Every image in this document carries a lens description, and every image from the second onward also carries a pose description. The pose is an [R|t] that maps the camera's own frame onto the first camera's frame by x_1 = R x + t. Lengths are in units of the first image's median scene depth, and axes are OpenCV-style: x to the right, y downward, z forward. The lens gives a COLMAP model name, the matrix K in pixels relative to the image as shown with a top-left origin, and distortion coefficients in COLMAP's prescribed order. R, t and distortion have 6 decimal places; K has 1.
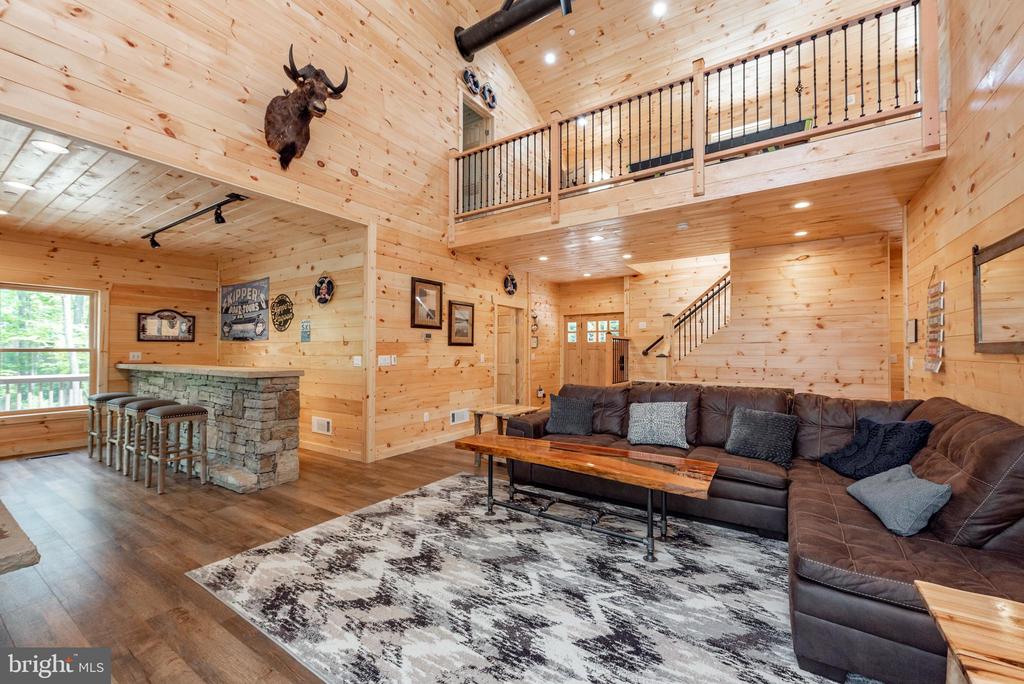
lens RADIAL K [[407.8, 0, 524.2], [0, 407.8, 343.9], [0, 0, 1]] dist [0.016699, -0.000612]
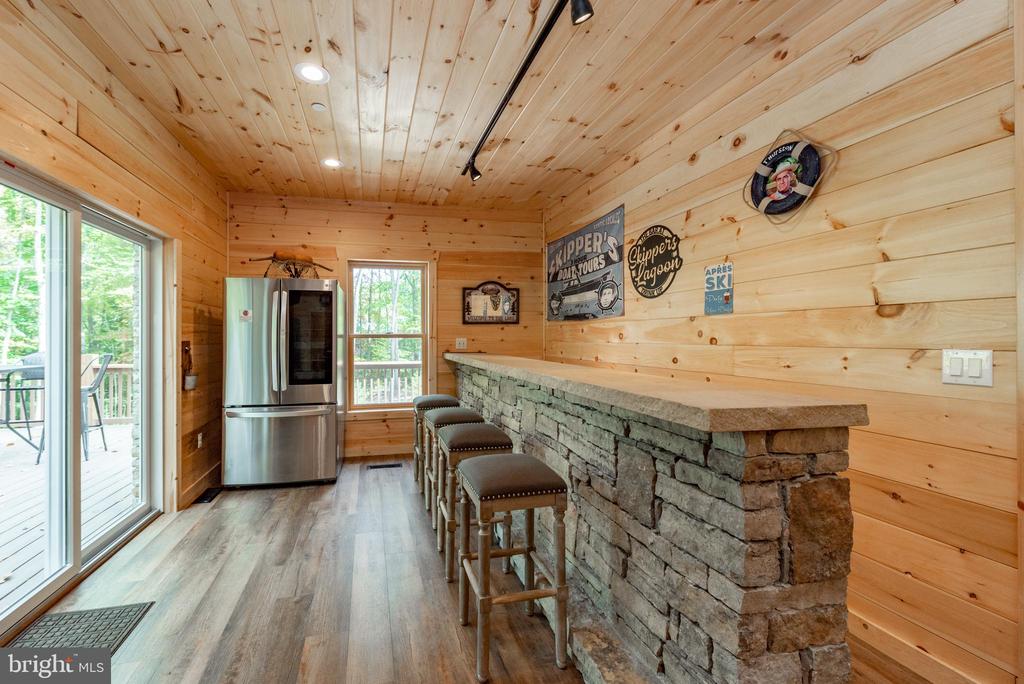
lens RADIAL K [[407.8, 0, 524.2], [0, 407.8, 343.9], [0, 0, 1]] dist [0.016699, -0.000612]
pose [[0.803544, 0.006337, -0.595211, -0.434030], [0.015079, 0.999406, 0.030997, 0.009980], [0.595054, -0.033883, 0.802971, 0.507384]]
